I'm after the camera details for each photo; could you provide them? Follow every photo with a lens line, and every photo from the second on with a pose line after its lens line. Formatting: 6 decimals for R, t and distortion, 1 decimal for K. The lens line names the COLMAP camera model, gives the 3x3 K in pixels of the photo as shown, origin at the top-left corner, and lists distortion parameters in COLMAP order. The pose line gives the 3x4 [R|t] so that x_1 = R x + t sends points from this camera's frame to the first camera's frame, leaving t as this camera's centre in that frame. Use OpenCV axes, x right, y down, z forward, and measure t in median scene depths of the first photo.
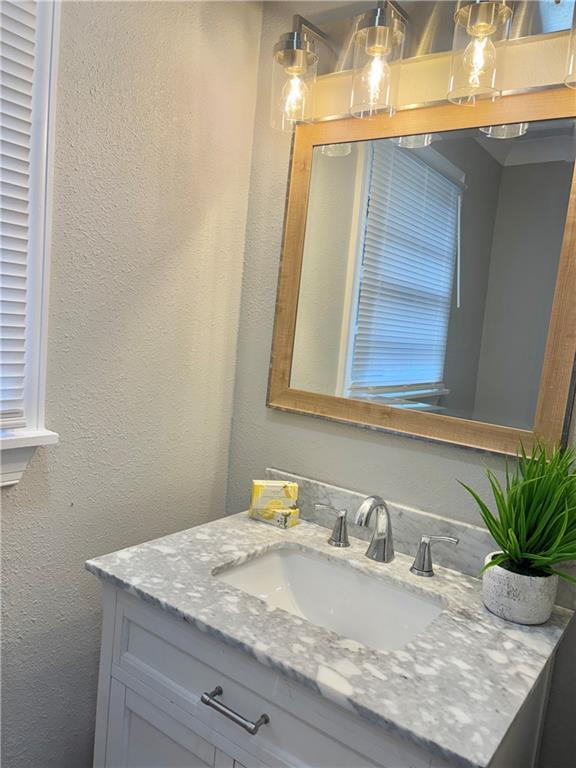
lens RADIAL K [[584.7, 0, 280.4], [0, 584.7, 385.8], [0, 0, 1]] dist [0.053512, -0.058917]
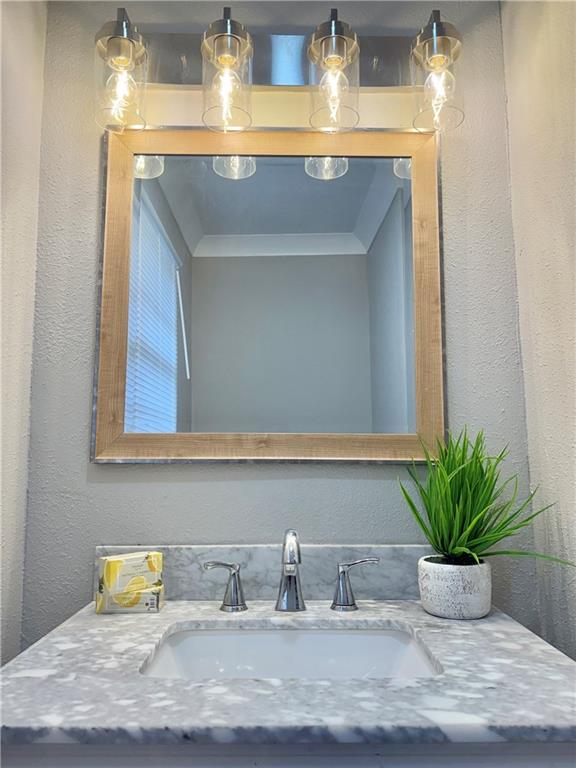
lens RADIAL K [[584.7, 0, 287.0], [0, 584.7, 385.1], [0, 0, 1]] dist [0.053512, -0.058917]
pose [[0.797437, -0.019182, 0.603097, -0.348117], [0.139519, 0.978271, -0.153362, 0.112929], [-0.587051, 0.206440, 0.782786, 0.294298]]
